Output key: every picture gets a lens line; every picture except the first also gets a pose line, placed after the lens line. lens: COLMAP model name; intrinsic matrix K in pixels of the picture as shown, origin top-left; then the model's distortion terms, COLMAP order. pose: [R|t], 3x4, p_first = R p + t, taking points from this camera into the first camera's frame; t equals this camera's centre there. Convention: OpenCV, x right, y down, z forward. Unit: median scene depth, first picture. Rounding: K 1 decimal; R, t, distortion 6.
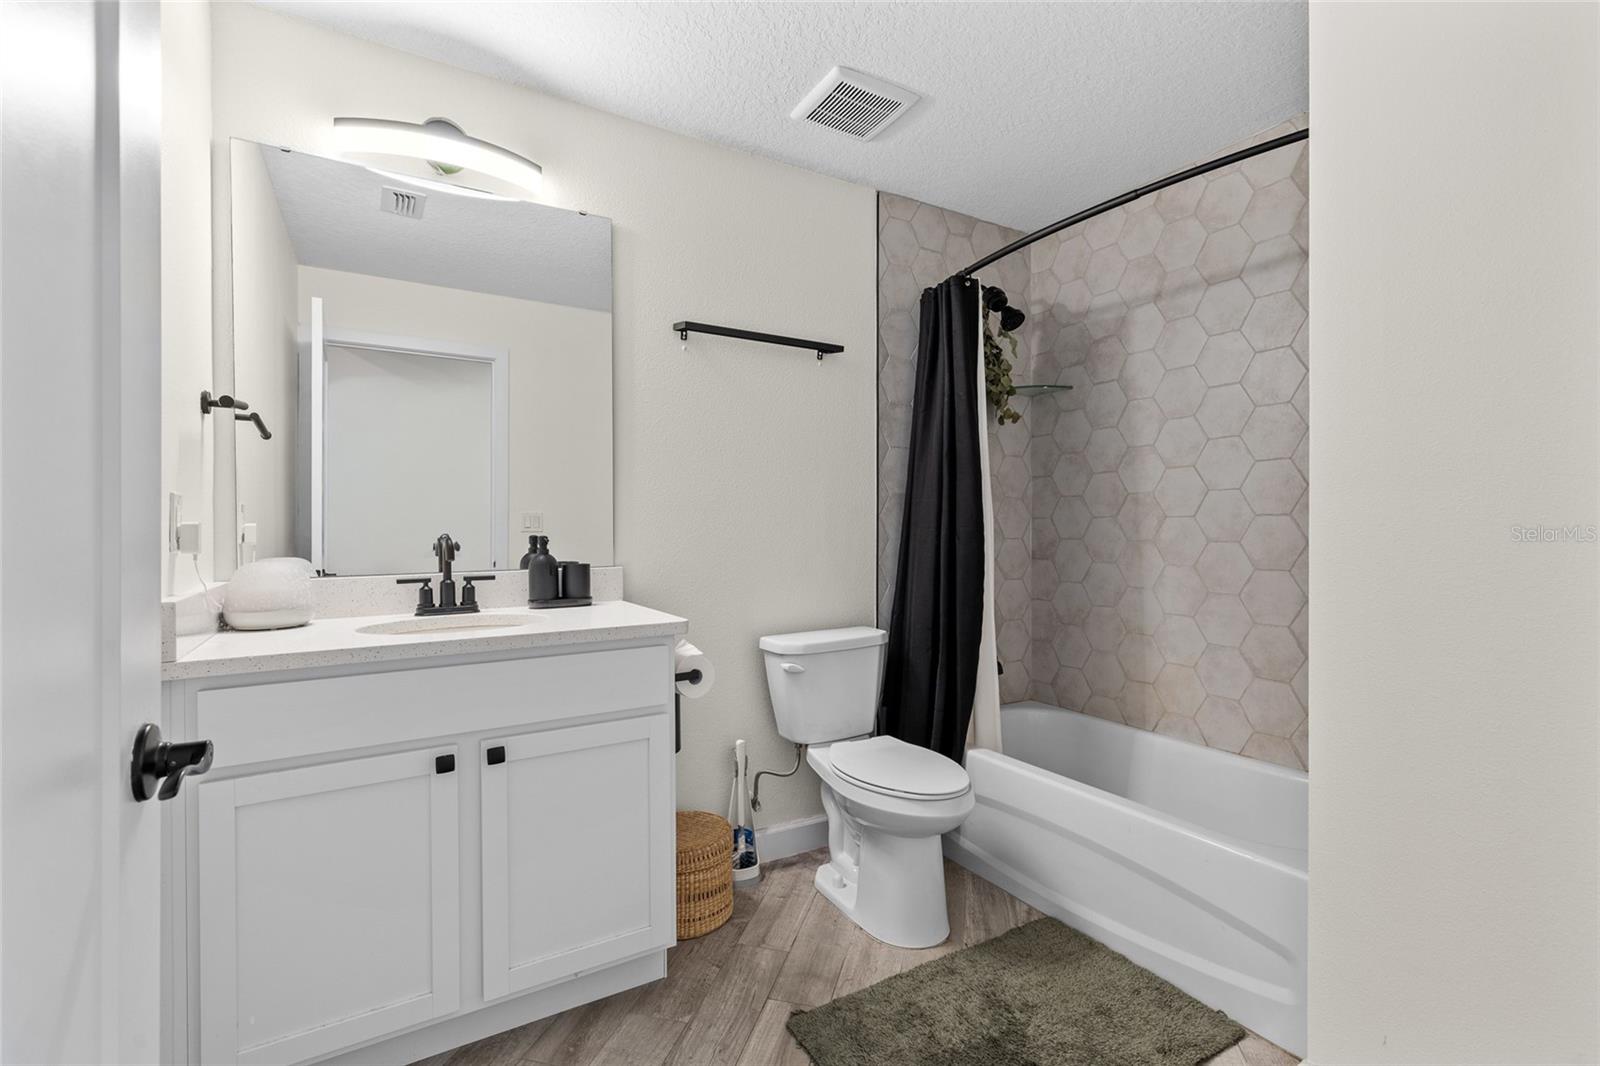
lens RADIAL K [[724.3, 0, 803.7], [0, 724.3, 531.7], [0, 0, 1]] dist [0.008845, -0.003543]
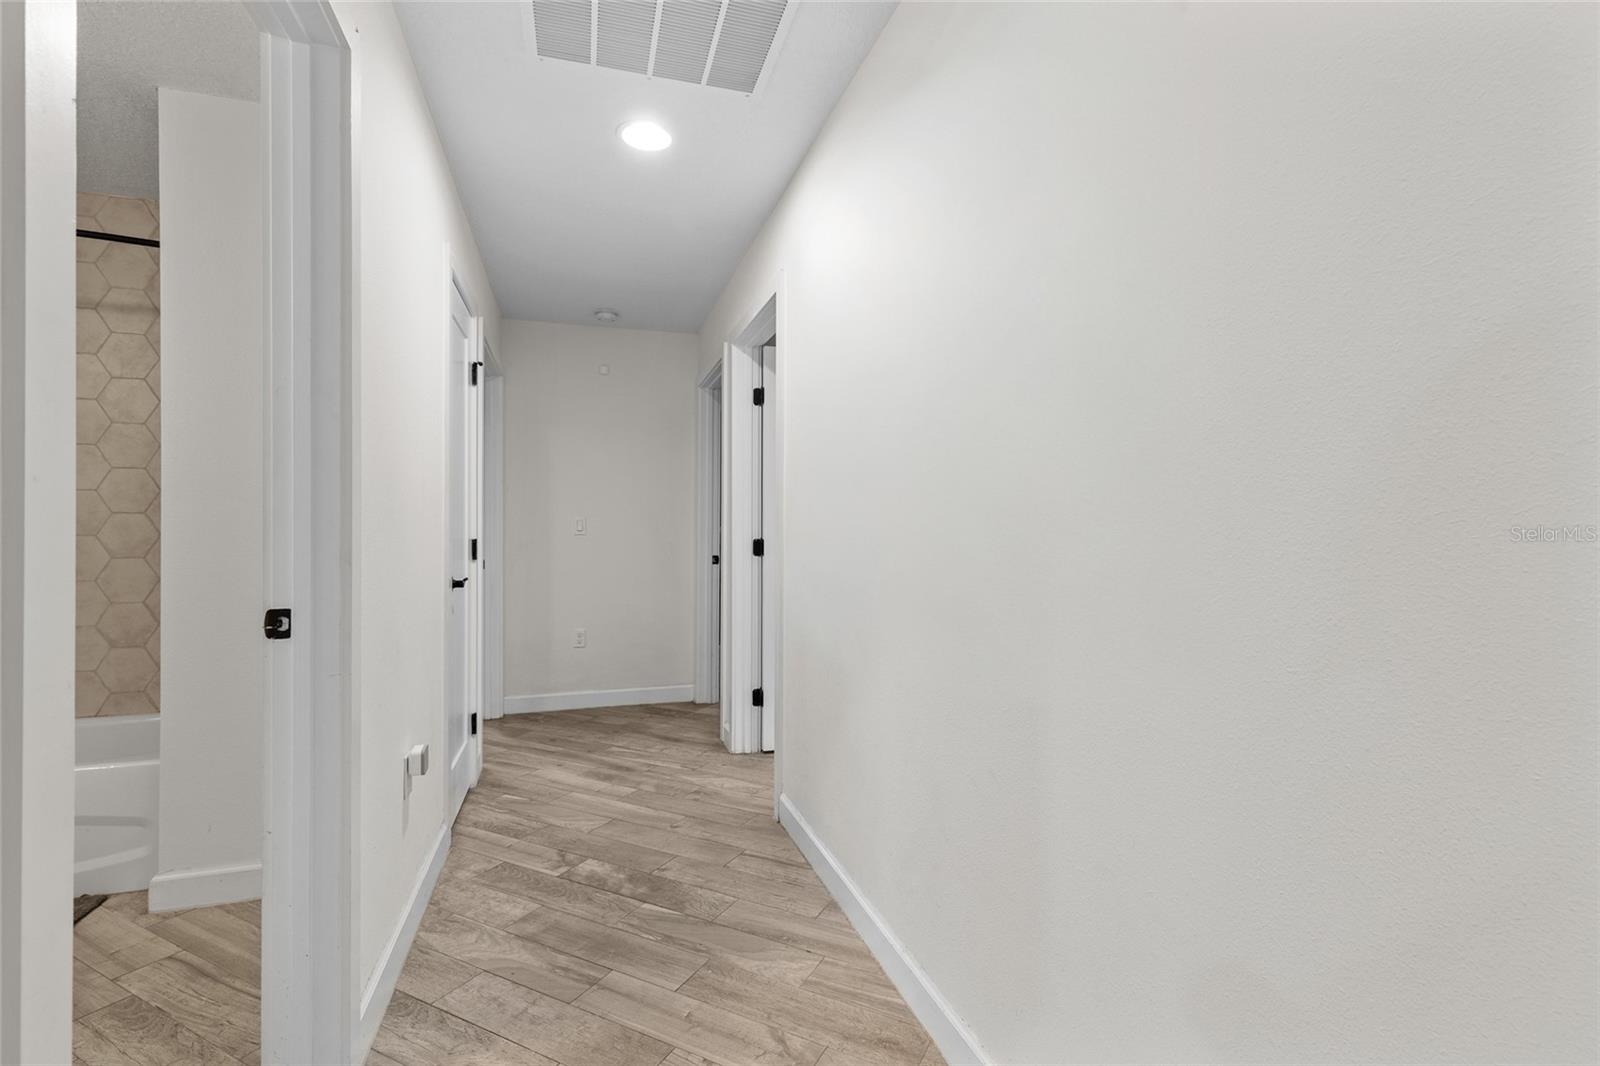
lens RADIAL K [[724.3, 0, 803.6], [0, 724.3, 531.6], [0, 0, 1]] dist [0.008845, -0.003543]
pose [[0.236726, 0.000724, 0.971576, -0.288578], [0.001106, 0.999999, -0.001014, 0.011522], [-0.971576, 0.001315, 0.236725, -0.412507]]
